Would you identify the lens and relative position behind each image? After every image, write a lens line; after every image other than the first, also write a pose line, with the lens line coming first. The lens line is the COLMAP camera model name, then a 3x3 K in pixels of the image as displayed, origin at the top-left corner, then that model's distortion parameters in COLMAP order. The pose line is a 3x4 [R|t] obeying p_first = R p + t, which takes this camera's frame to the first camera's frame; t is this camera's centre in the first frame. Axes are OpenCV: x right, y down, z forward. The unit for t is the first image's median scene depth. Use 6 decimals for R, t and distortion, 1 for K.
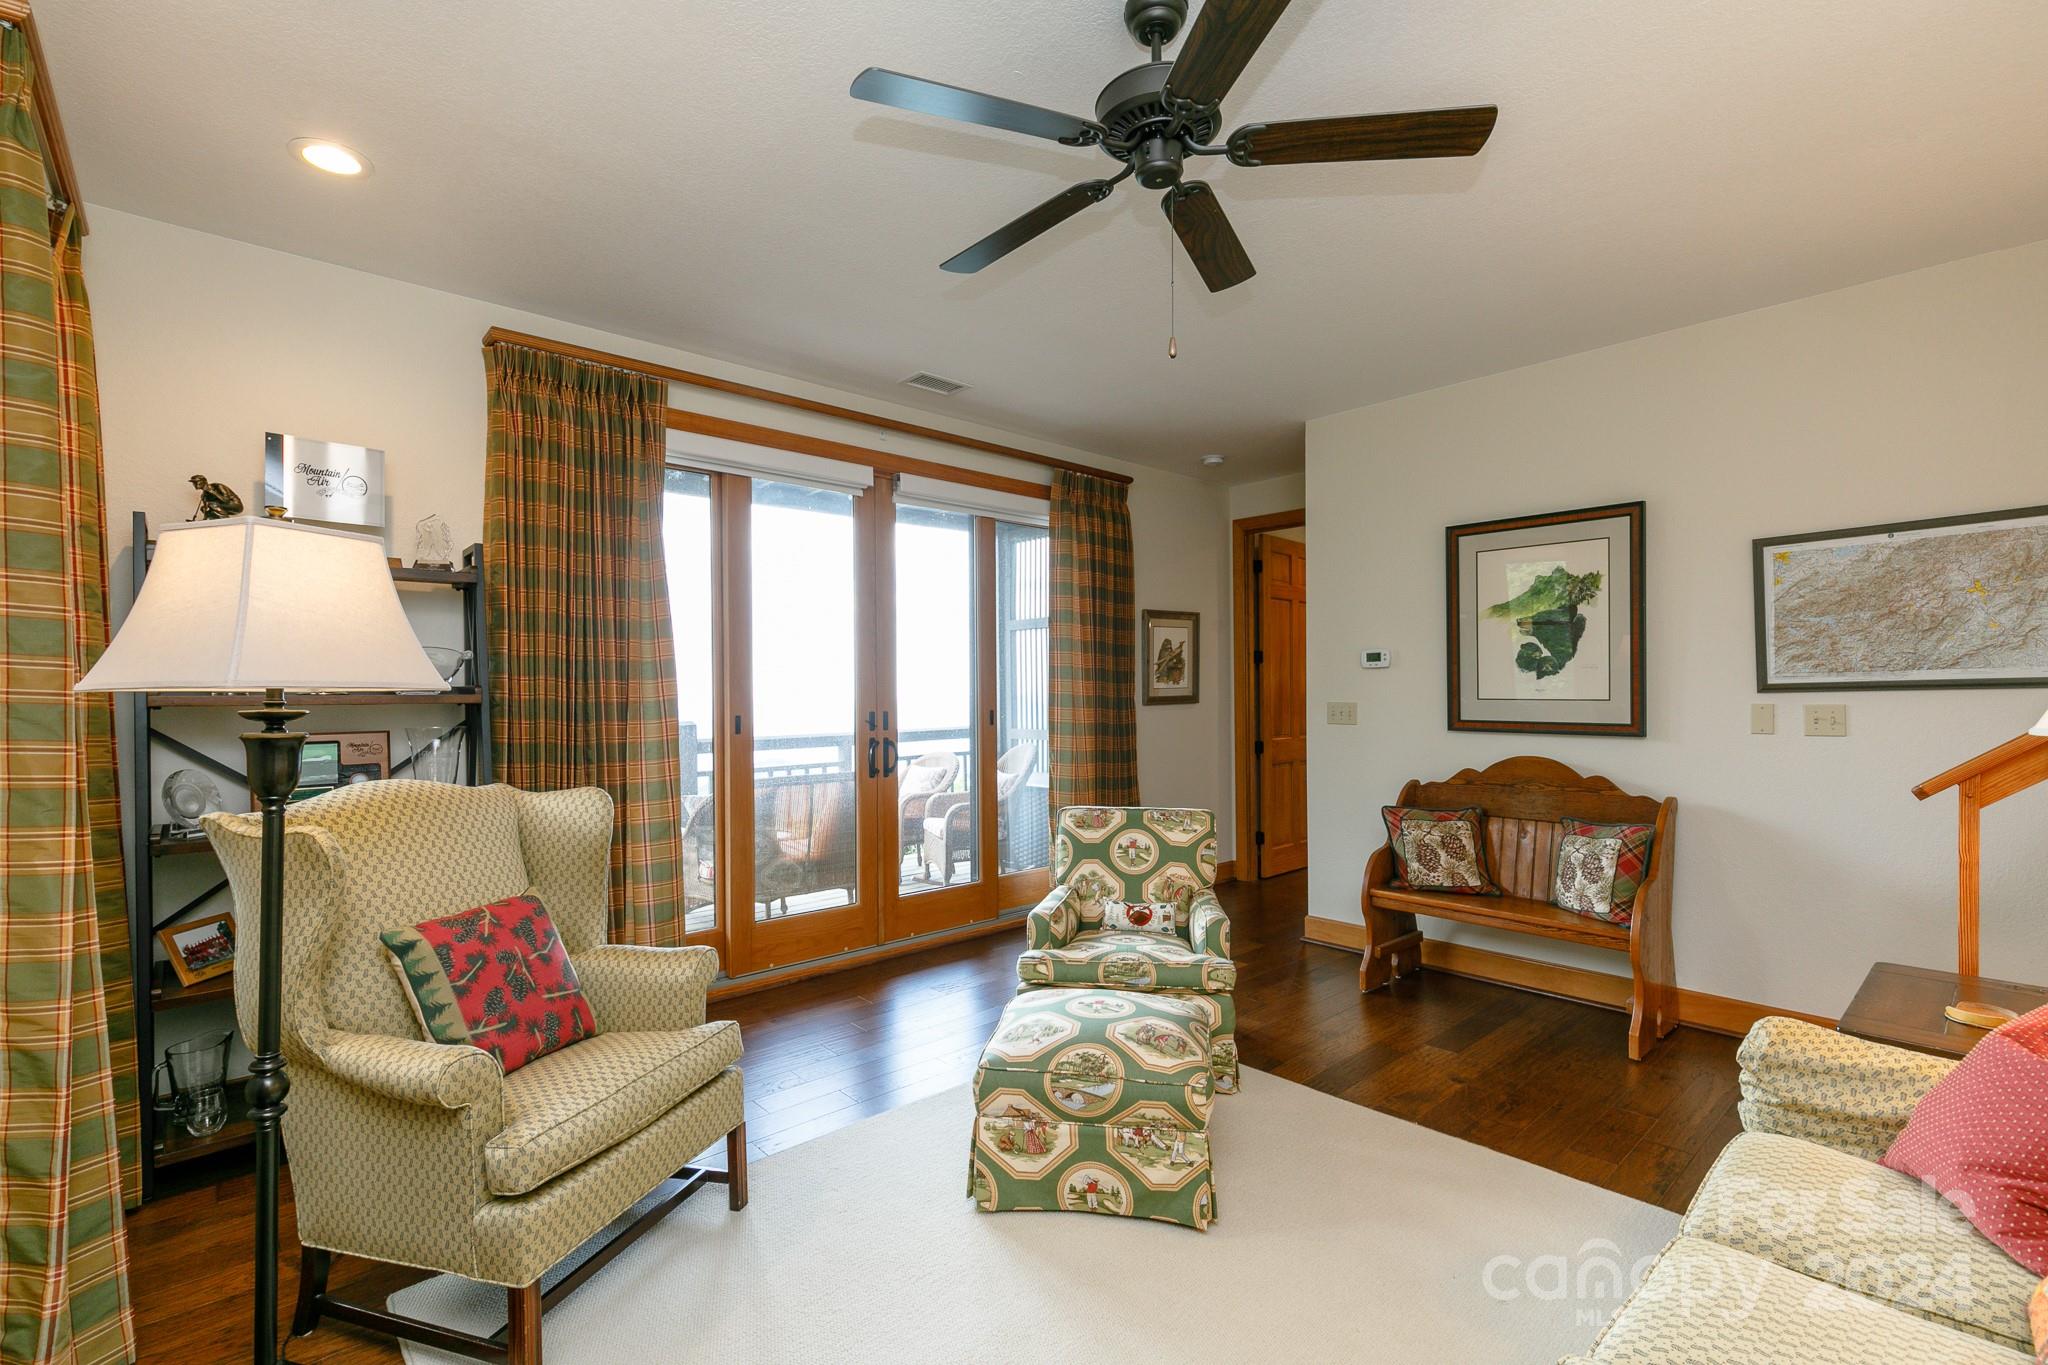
lens RADIAL K [[914.9, 0, 1011.8], [0, 914.9, 692.7], [0, 0, 1]] dist [0.002277, -0.000036]
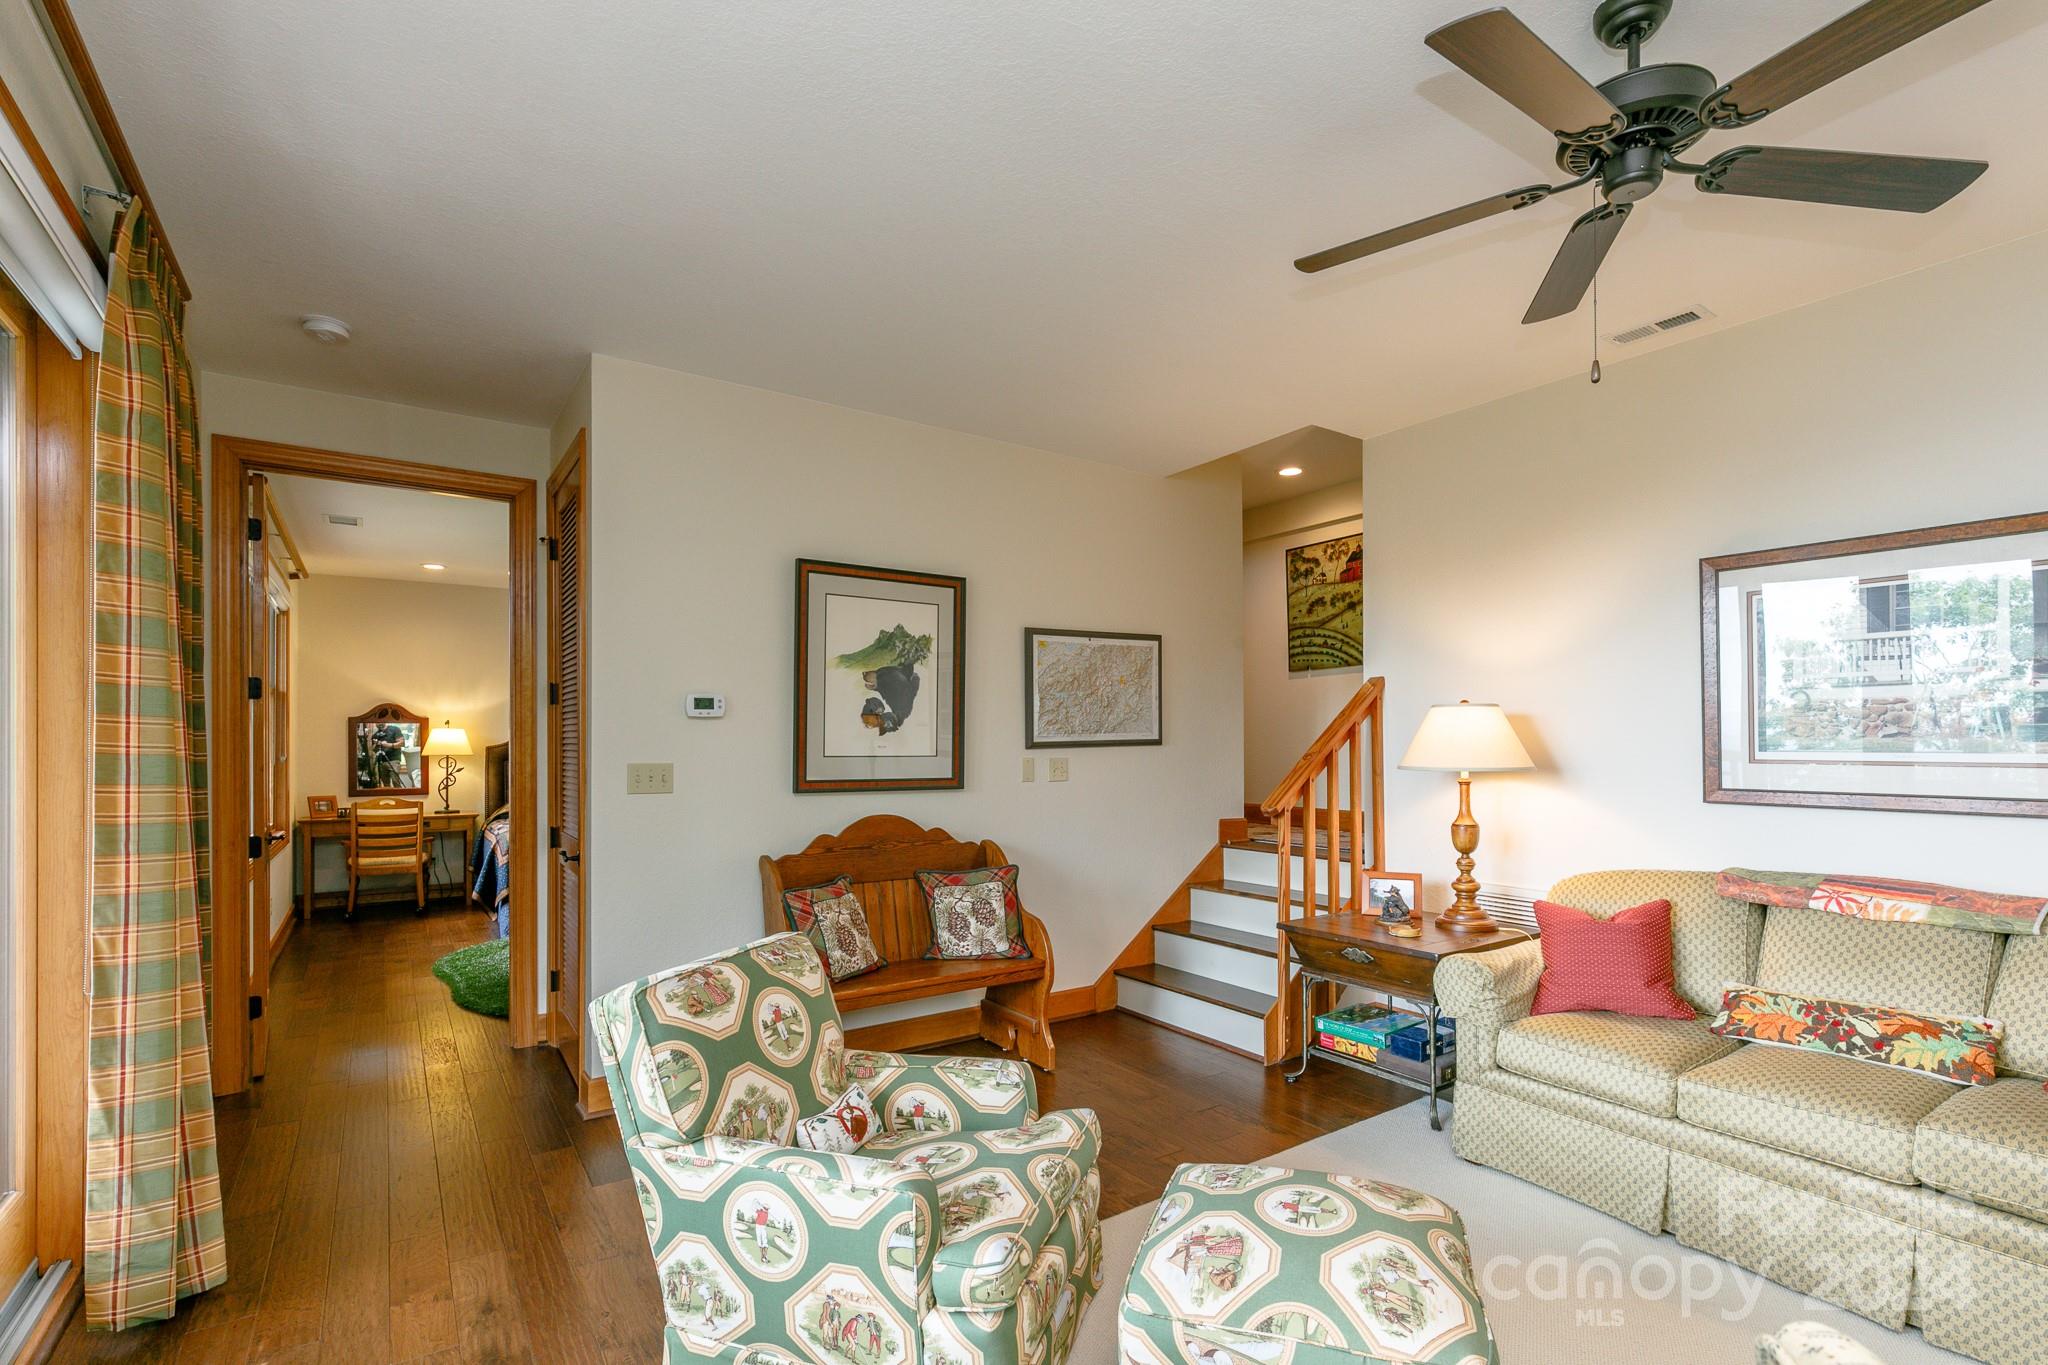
lens RADIAL K [[945.0, 0, 1028.9], [0, 945.0, 742.3], [0, 0, 1]] dist [0.002077, 0.000144]
pose [[0.119984, 0.006887, 0.992752, -0.424720], [0.001831, 0.999973, -0.007158, -0.000225], [-0.992774, 0.002676, 0.119968, 0.751811]]
